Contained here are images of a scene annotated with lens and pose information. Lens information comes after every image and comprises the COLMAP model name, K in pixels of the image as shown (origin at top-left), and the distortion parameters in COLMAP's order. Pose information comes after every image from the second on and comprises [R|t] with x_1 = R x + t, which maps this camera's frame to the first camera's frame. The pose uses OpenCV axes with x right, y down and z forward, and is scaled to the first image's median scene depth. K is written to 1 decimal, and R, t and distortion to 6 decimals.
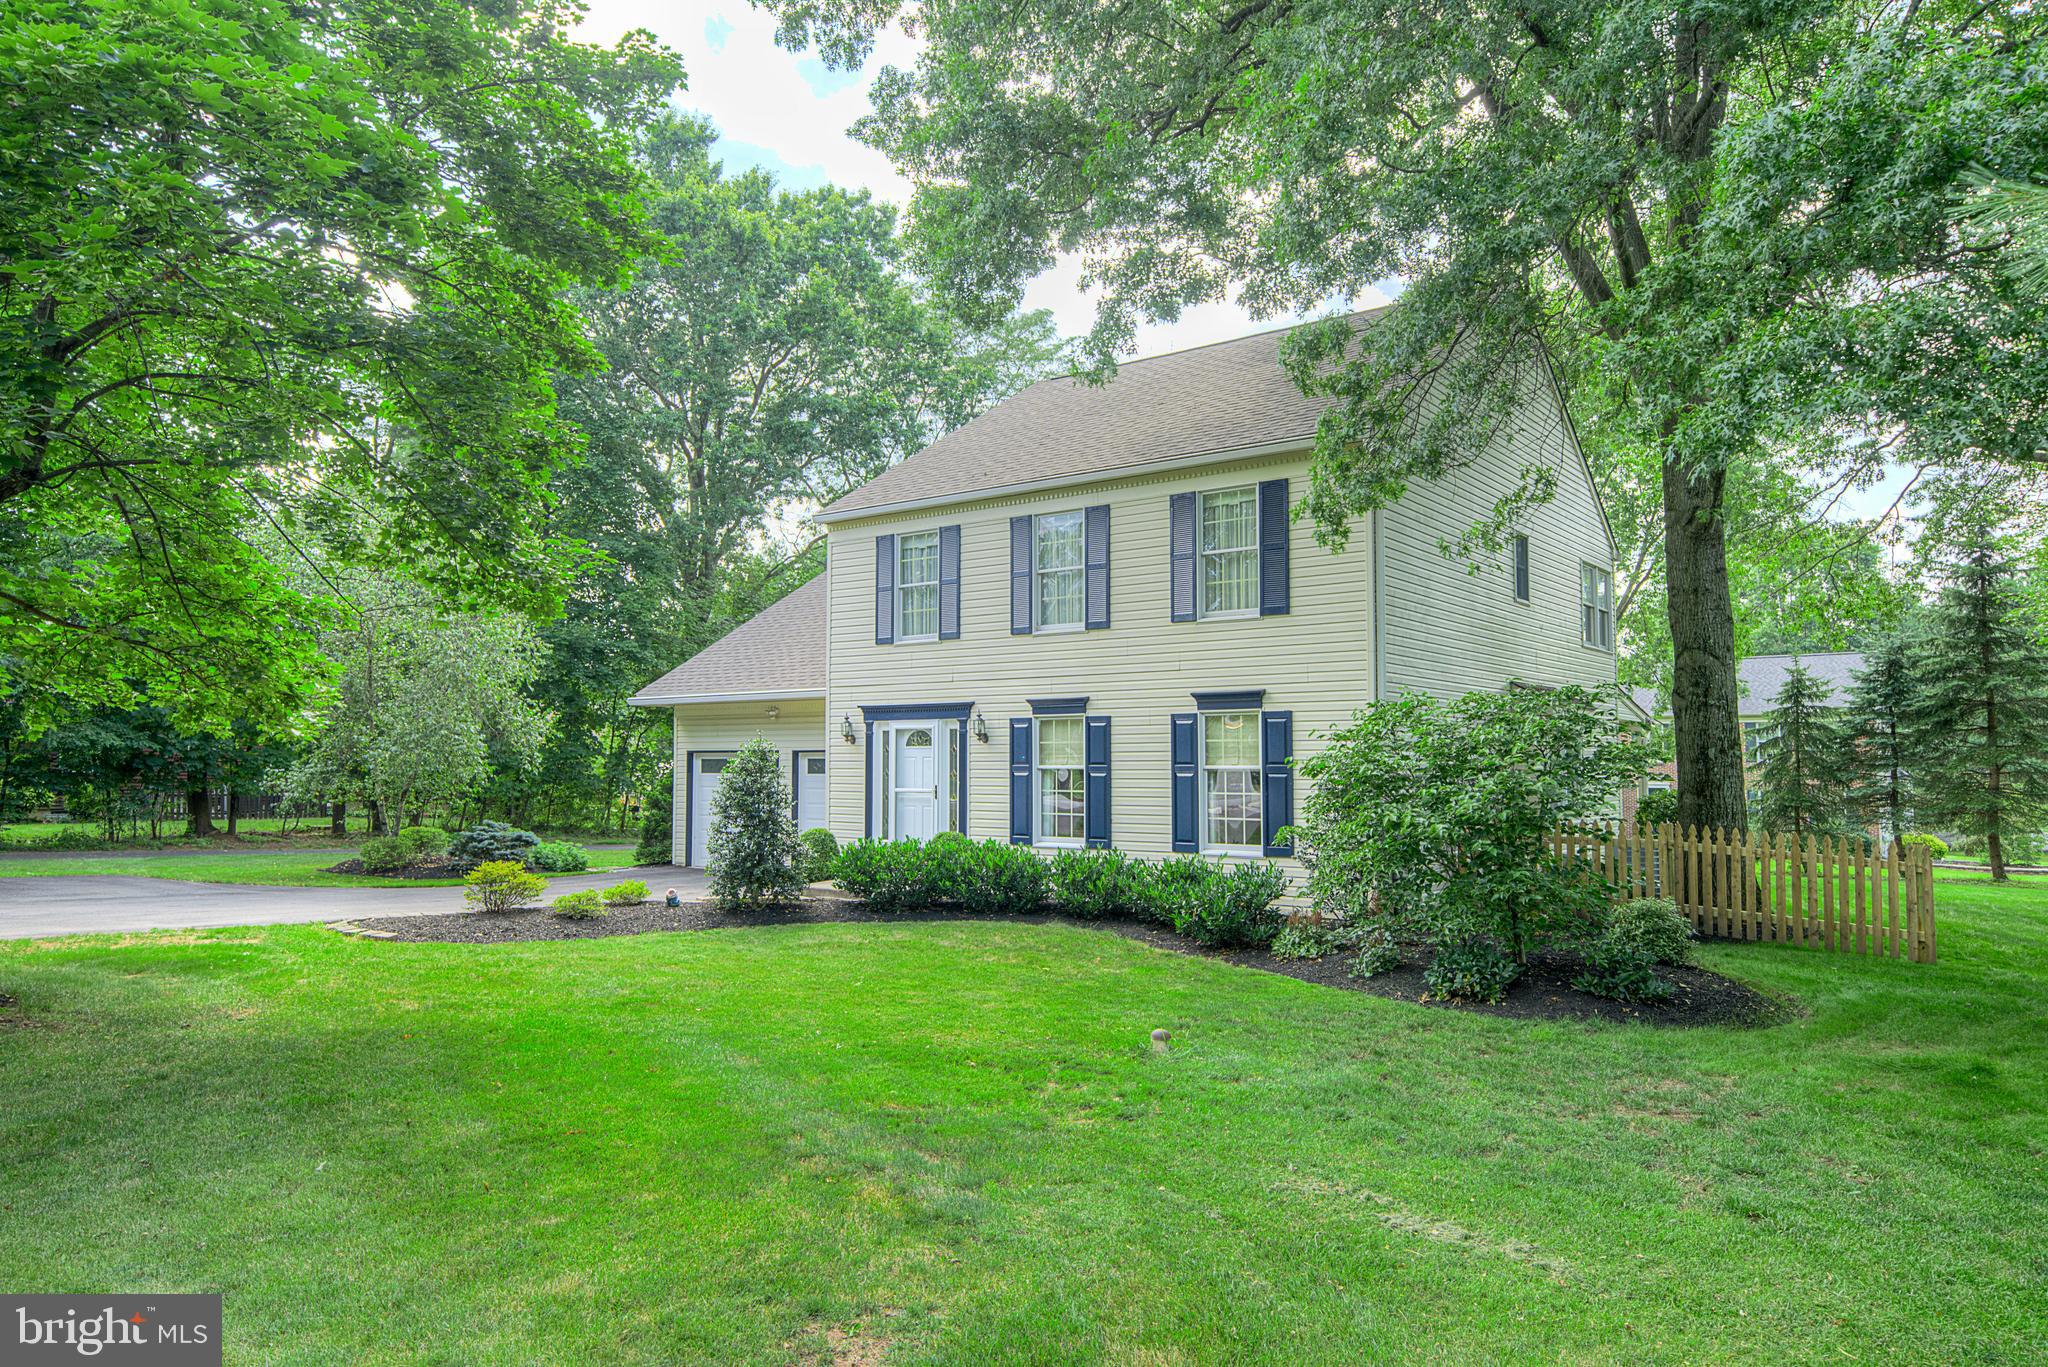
lens RADIAL K [[1338.1, 0, 1030.9], [0, 1338.1, 674.6], [0, 0, 1]] dist [0.057523, 0.001491]
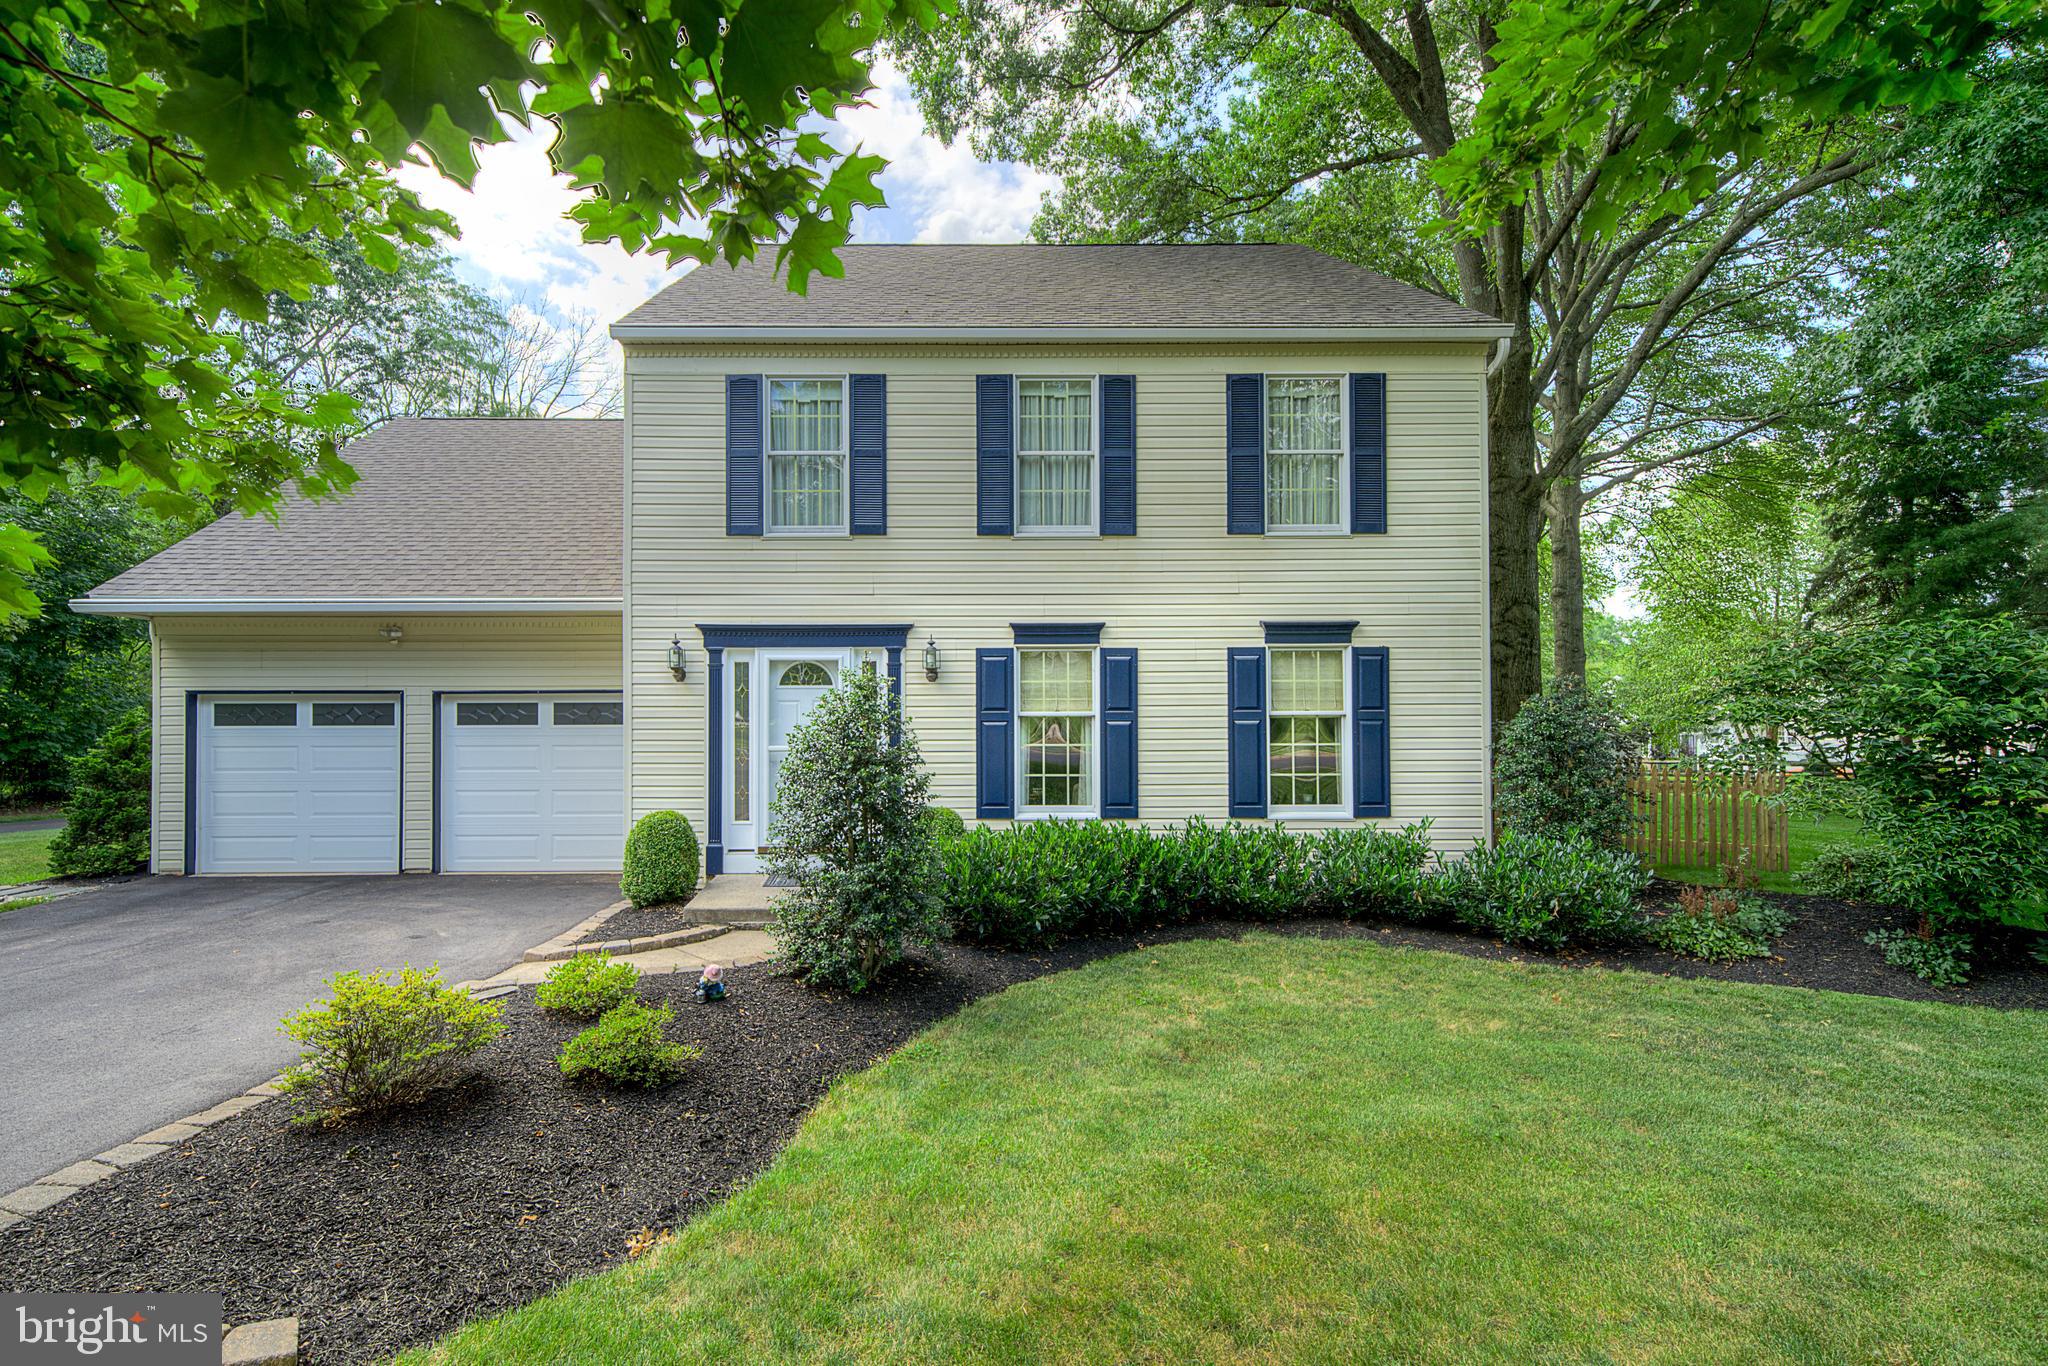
lens RADIAL K [[1440.2, 0, 1024.0], [0, 1440.2, 683.0], [0, 0, 1]] dist [0.004409, -0.000217]
pose [[0.793536, 0.009641, 0.608447, -0.446122], [-0.037320, 0.998763, 0.032847, 0.023076], [-0.607378, -0.048772, 0.792914, 0.331199]]
